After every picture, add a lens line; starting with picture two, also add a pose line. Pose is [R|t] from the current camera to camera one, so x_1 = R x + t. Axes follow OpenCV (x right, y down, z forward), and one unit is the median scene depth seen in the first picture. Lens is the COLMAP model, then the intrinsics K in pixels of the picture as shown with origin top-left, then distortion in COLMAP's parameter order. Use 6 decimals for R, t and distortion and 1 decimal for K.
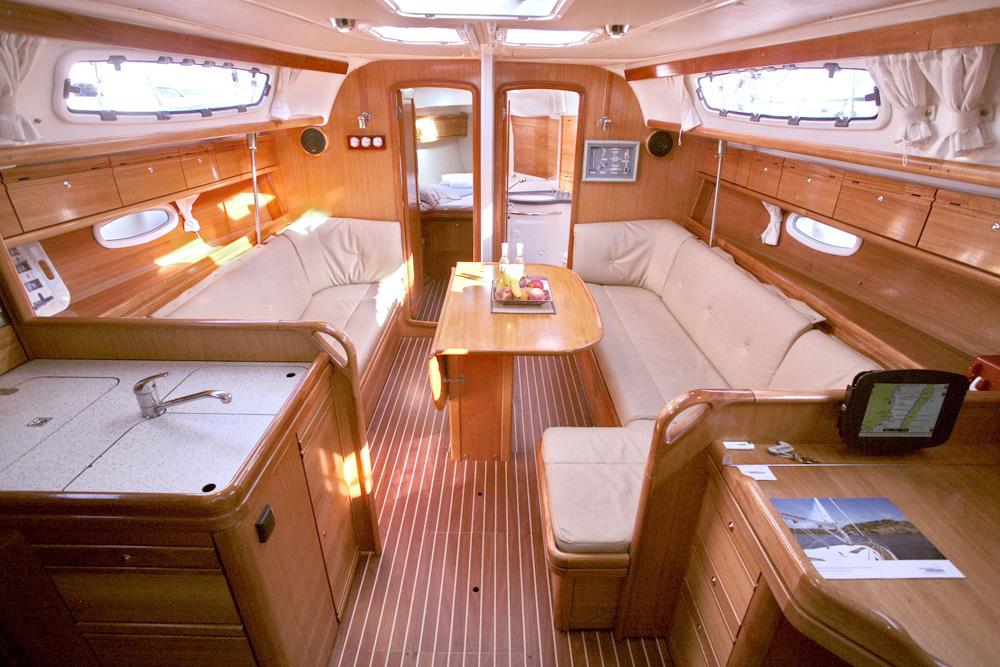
lens RADIAL K [[493.0, 0, 500.0], [0, 493.0, 333.5], [0, 0, 1]] dist [-0.076998, 0.038807]
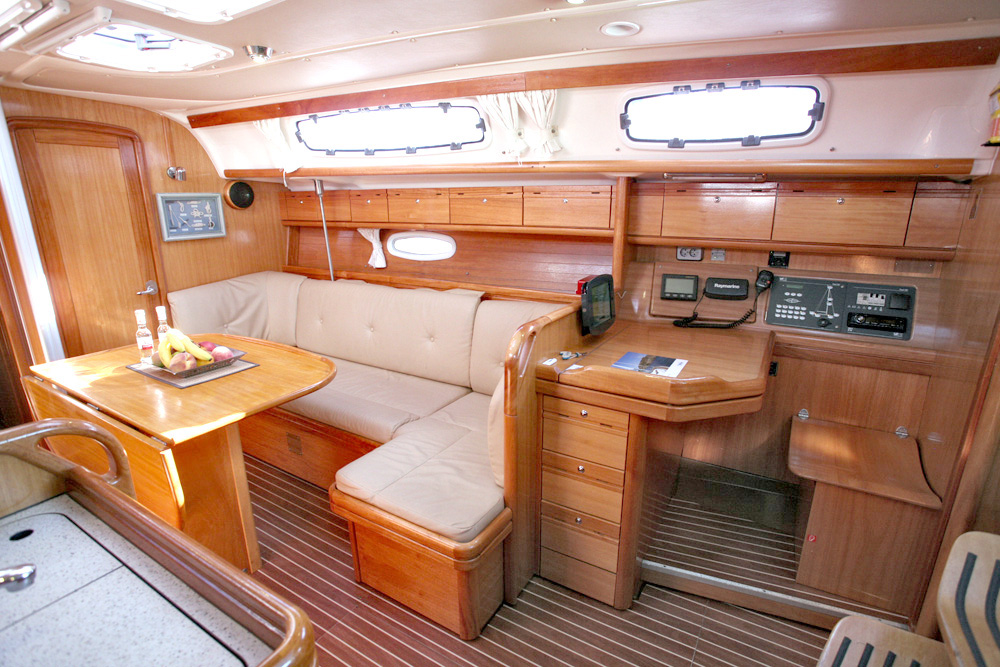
lens RADIAL K [[493.0, 0, 500.0], [0, 493.0, 333.5], [0, 0, 1]] dist [-0.076998, 0.038807]
pose [[0.522646, -0.236806, 0.819002, -0.295494], [0.375204, 0.926506, 0.028453, 0.036077], [-0.765548, 0.292422, 0.573085, 0.159215]]
